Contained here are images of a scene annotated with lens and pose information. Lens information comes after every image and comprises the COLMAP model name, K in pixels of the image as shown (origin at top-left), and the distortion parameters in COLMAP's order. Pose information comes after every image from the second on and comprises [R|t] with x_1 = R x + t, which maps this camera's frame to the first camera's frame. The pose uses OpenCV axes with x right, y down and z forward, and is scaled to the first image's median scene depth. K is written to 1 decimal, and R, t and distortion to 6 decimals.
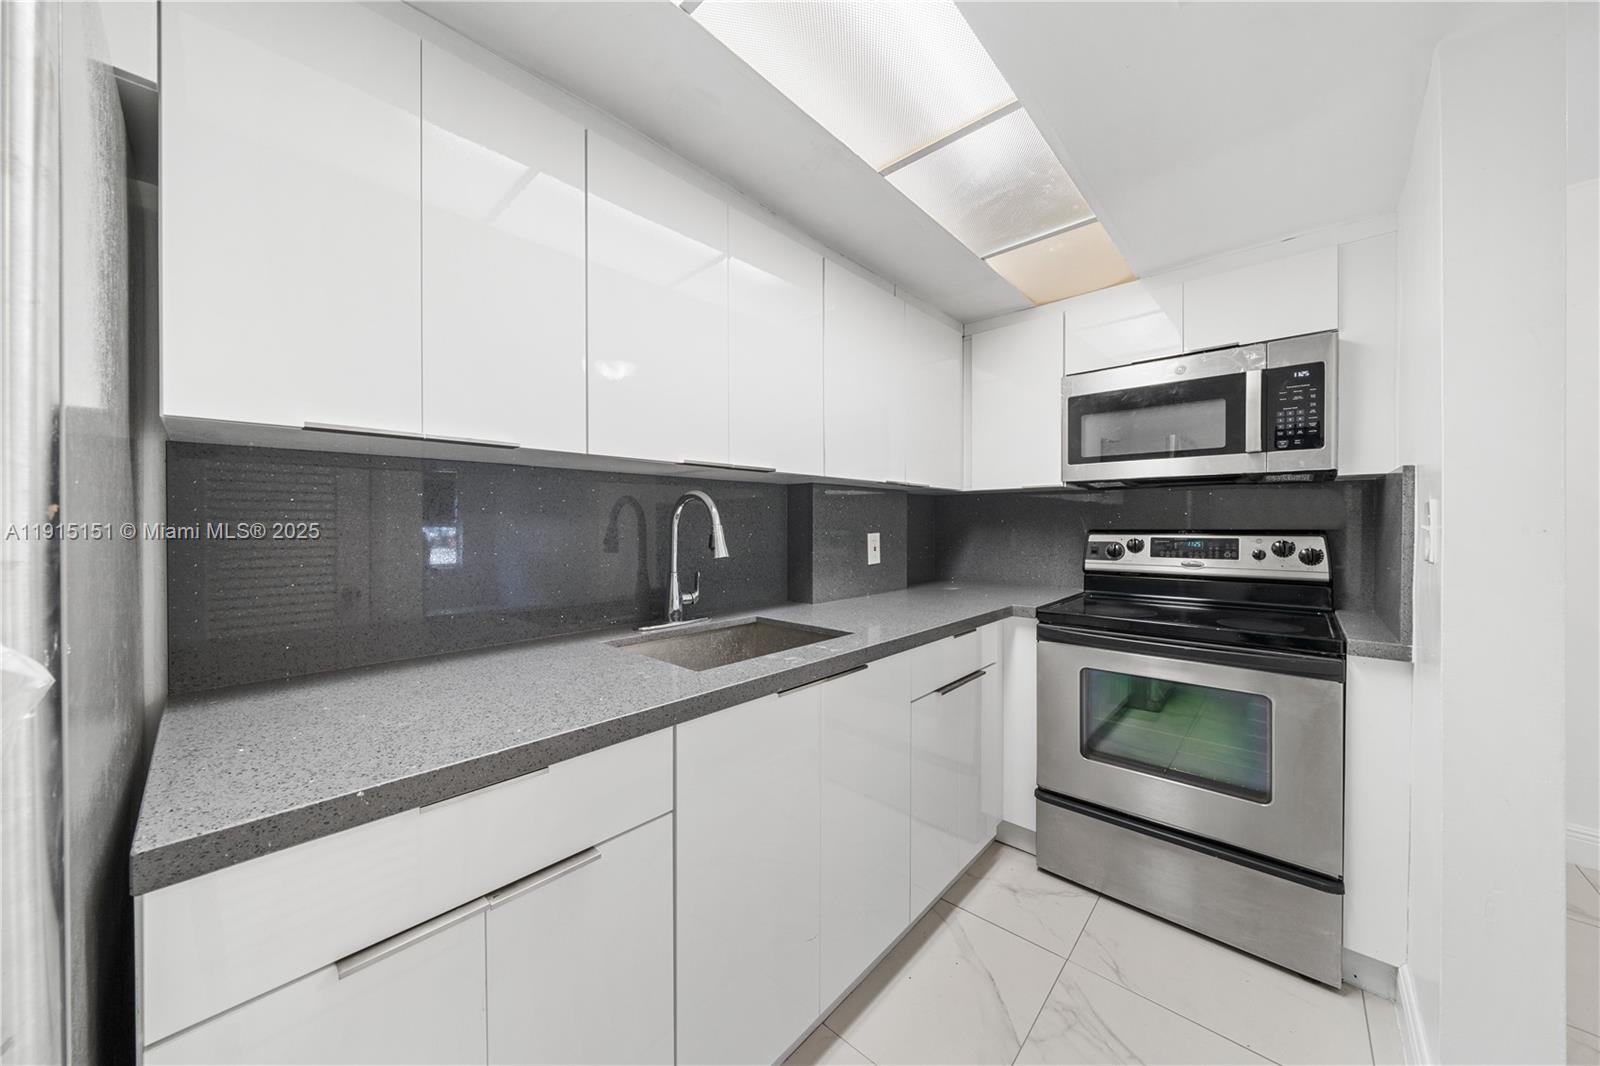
lens RADIAL K [[540.1, 0, 800.0], [0, 540.1, 533.0], [0, 0, 1]] dist [-0.000566, -0.000020]
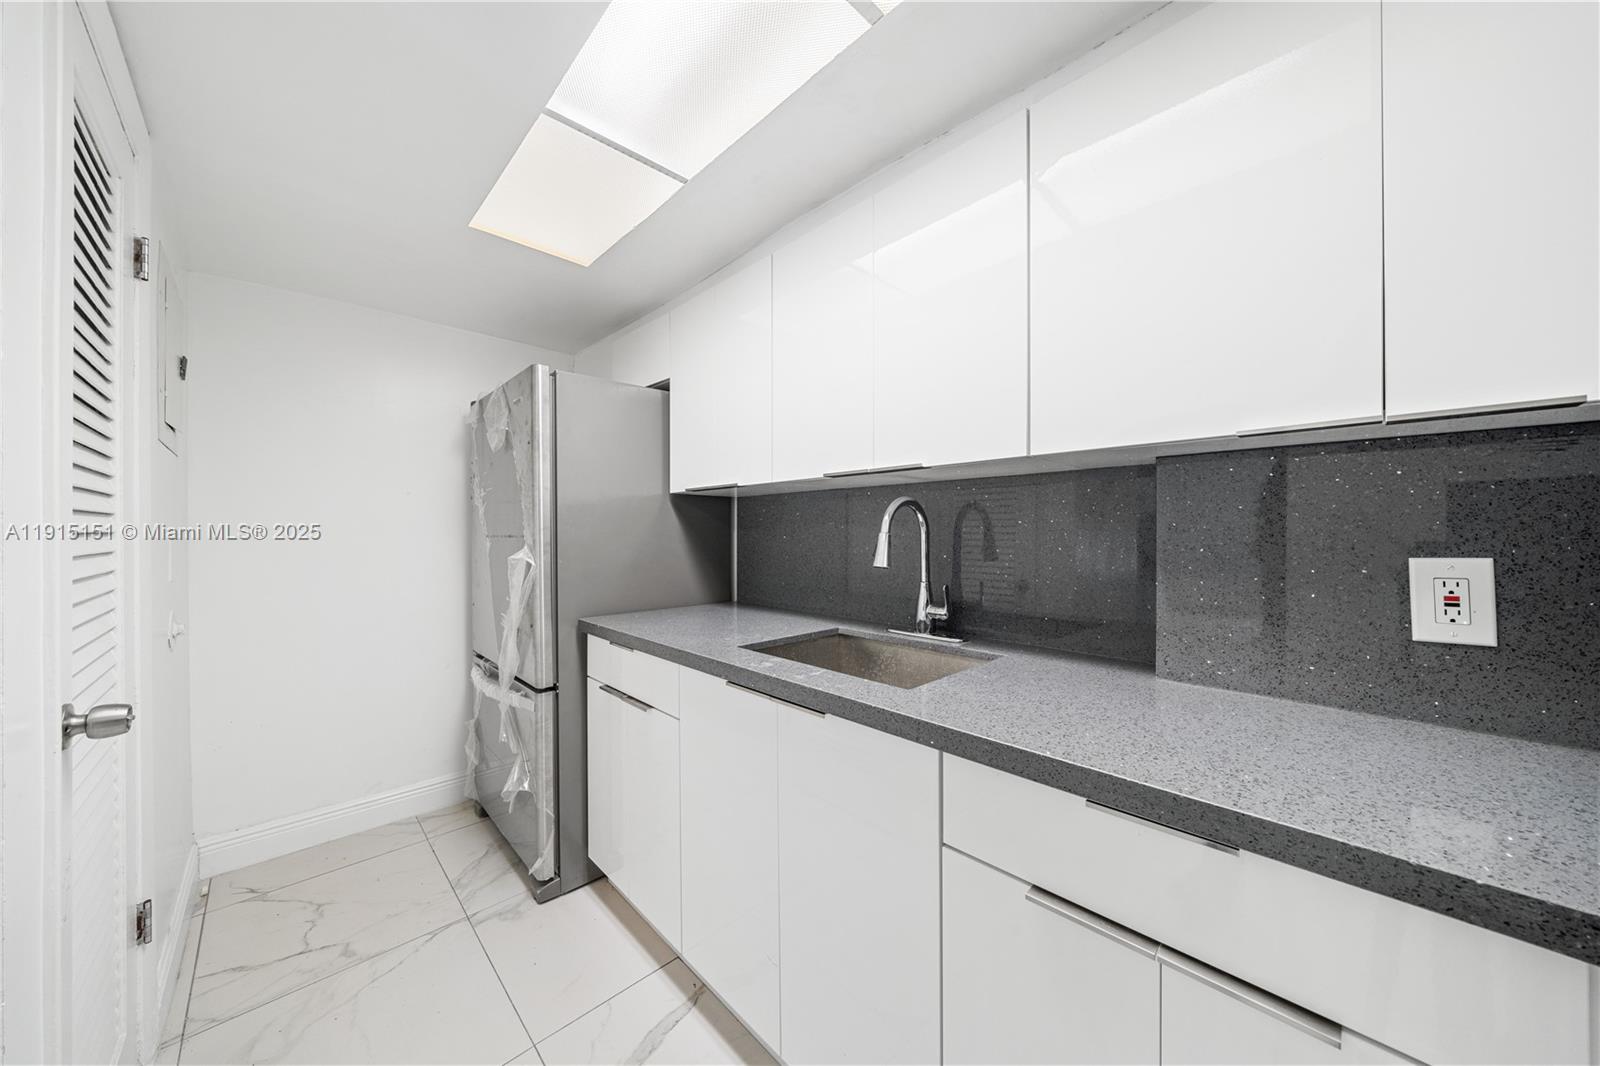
lens RADIAL K [[563.9, 0, 786.3], [0, 563.9, 516.9], [0, 0, 1]] dist [-0.000876, -0.000020]
pose [[-0.086391, -0.023591, -0.995982, 0.753044], [-0.017795, 0.999597, -0.022133, -0.014022], [0.996102, 0.015812, -0.086776, 0.816776]]
